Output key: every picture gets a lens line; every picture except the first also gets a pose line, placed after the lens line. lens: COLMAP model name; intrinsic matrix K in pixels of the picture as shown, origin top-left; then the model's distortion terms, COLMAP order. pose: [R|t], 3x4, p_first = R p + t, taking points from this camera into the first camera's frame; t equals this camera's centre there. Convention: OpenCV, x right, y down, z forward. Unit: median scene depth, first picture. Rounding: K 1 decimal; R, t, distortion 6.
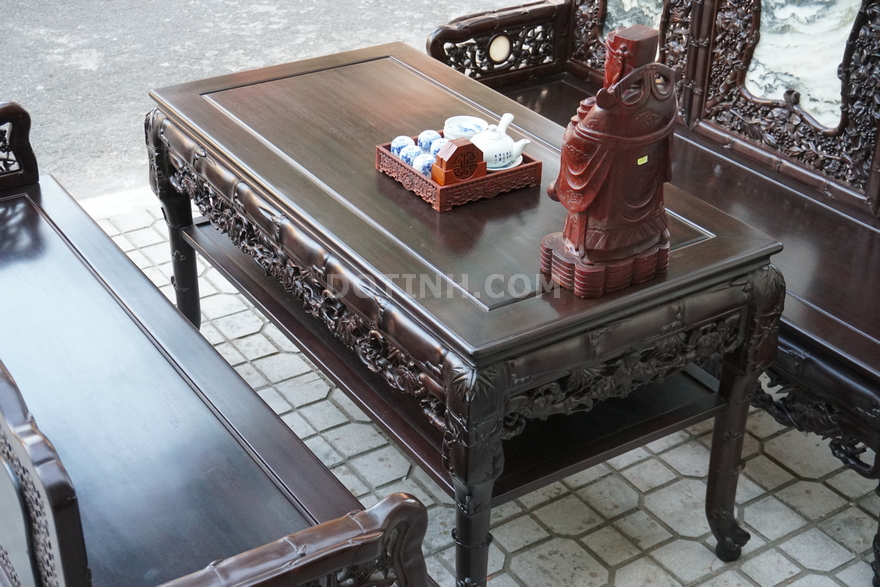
lens RADIAL K [[1291.0, 0, 439.9], [0, 1291.0, 293.6], [0, 0, 1]] dist [-0.040260, 0.000000]
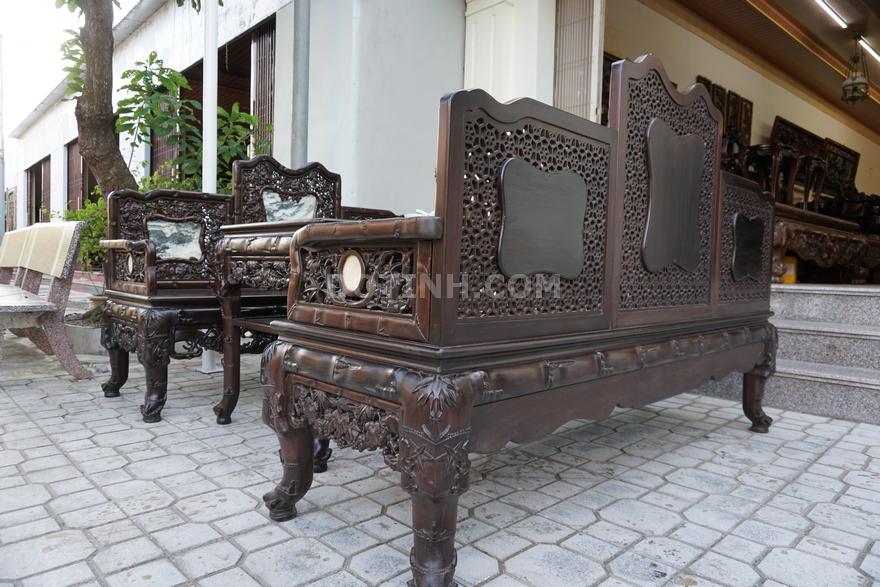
lens RADIAL K [[587.6, 0, 440.4], [0, 587.6, 293.0], [0, 0, 1]] dist [-0.045518, 0.031579]
pose [[-0.195959, -0.062120, 0.978642, -0.758043], [0.463226, 0.873758, 0.148217, -0.119006], [-0.864304, 0.482377, -0.142446, 0.955649]]
